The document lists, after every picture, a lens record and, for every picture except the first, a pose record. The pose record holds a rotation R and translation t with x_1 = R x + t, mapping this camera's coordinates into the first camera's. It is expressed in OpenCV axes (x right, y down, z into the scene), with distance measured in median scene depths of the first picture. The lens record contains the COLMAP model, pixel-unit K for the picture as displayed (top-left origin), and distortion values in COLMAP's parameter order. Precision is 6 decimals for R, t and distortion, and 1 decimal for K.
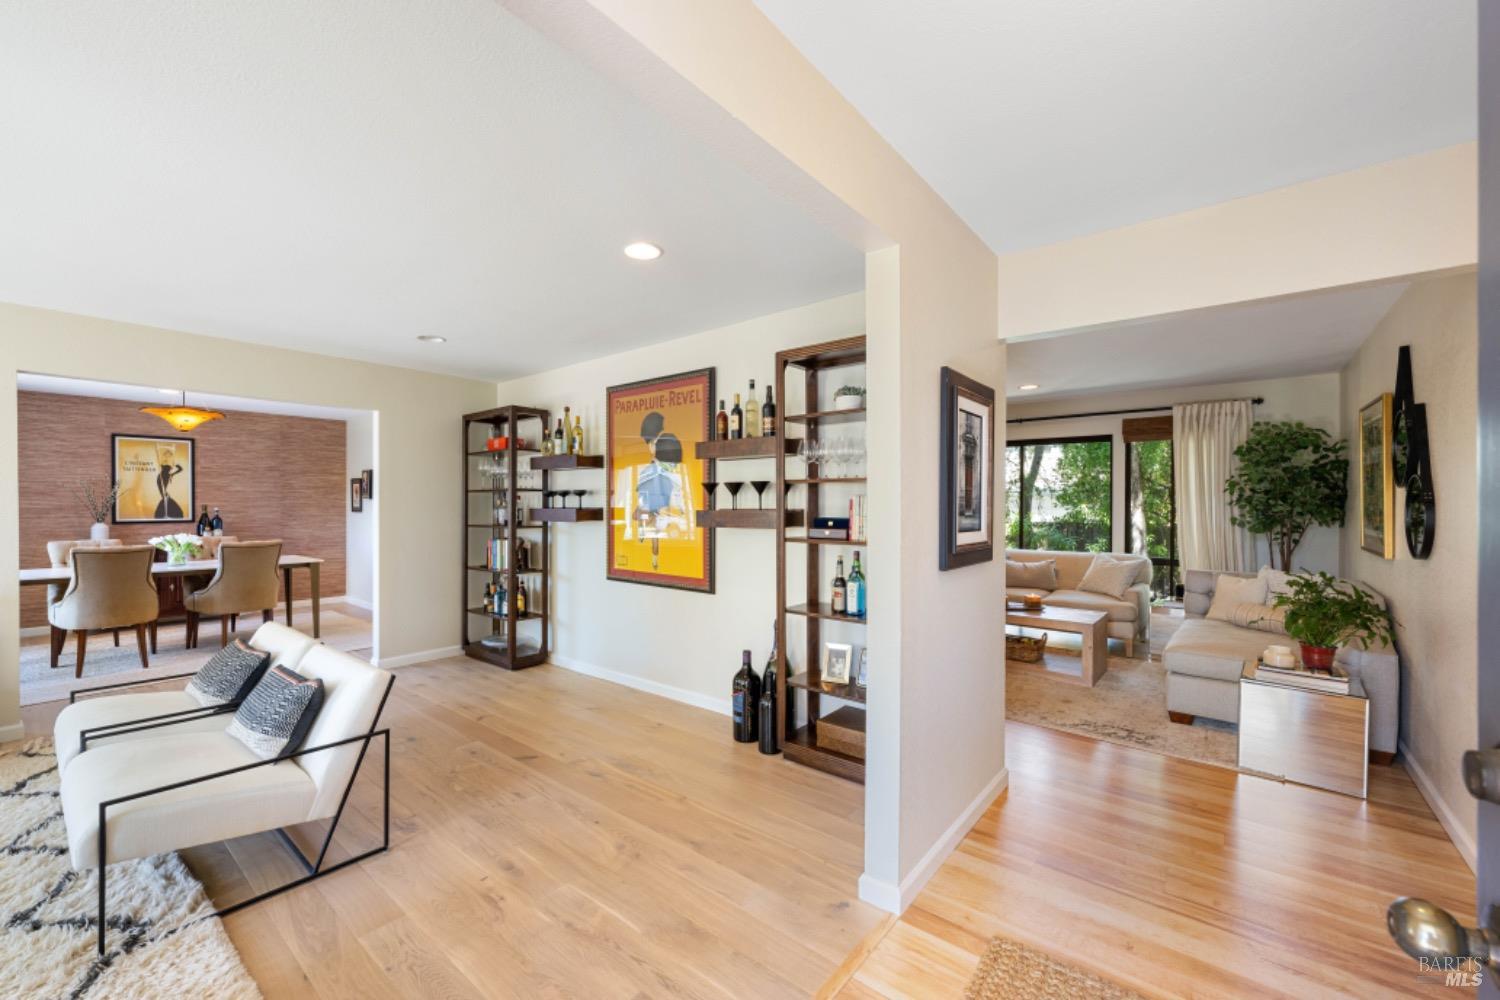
lens RADIAL K [[597.9, 0, 739.9], [0, 597.9, 507.6], [0, 0, 1]] dist [0.002761, -0.000273]
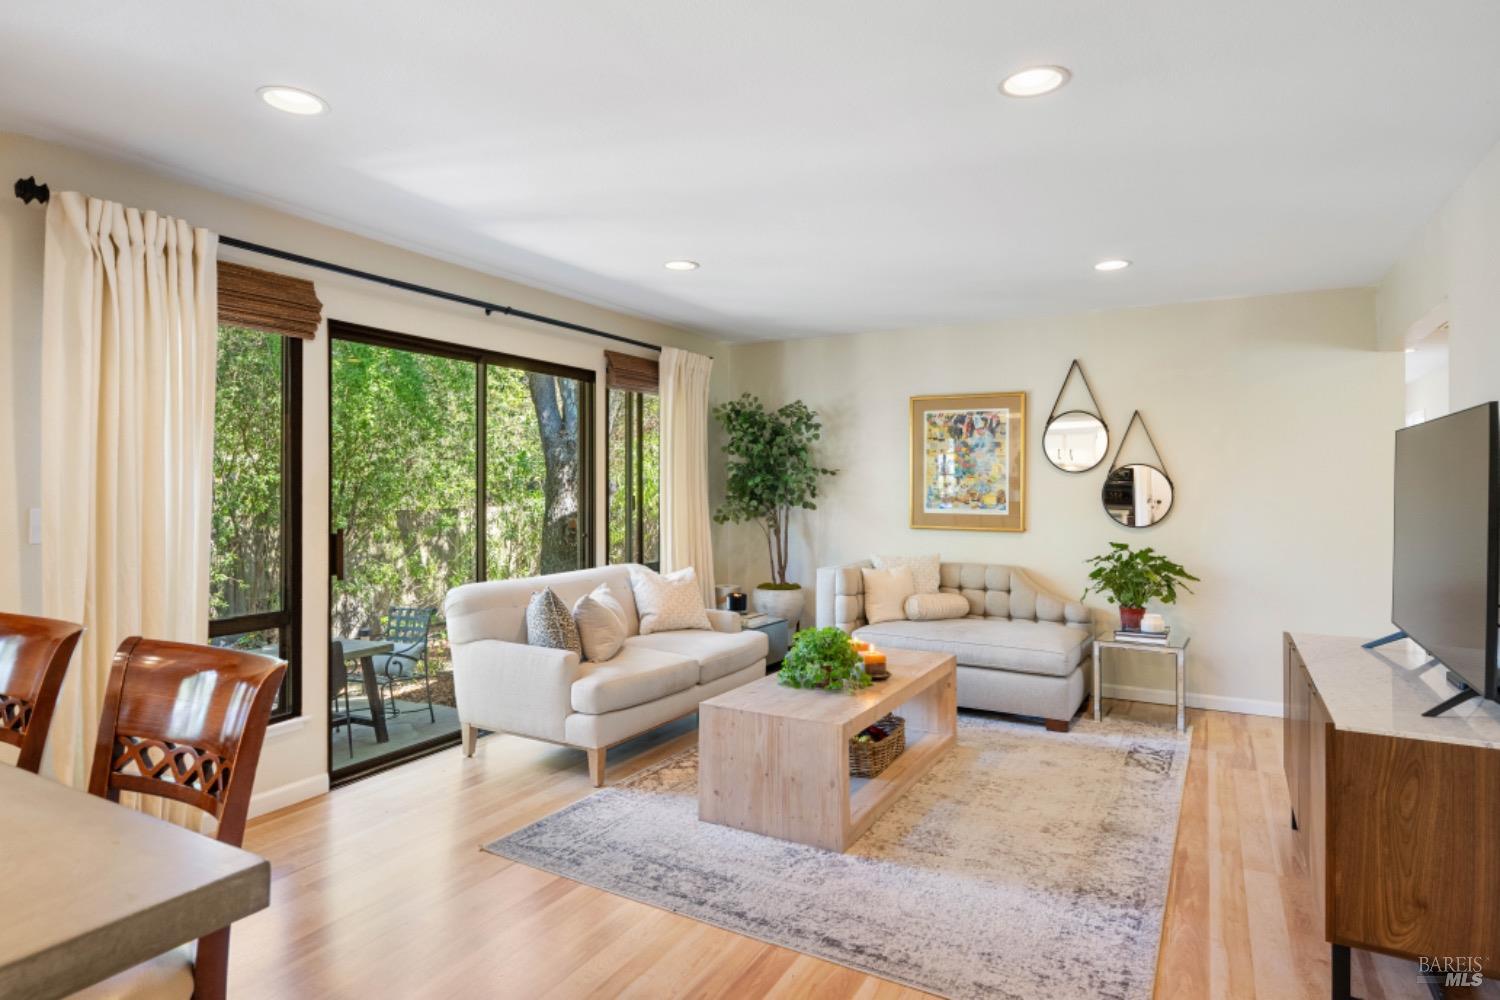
lens RADIAL K [[824.6, 0, 750.0], [0, 824.6, 485.8], [0, 0, 1]] dist [-0.002421, -0.000401]
pose [[-0.184368, -0.000235, 0.982857, -0.279959], [0.002596, 0.999996, 0.000726, -0.006331], [-0.982854, 0.002685, -0.184367, 1.221382]]
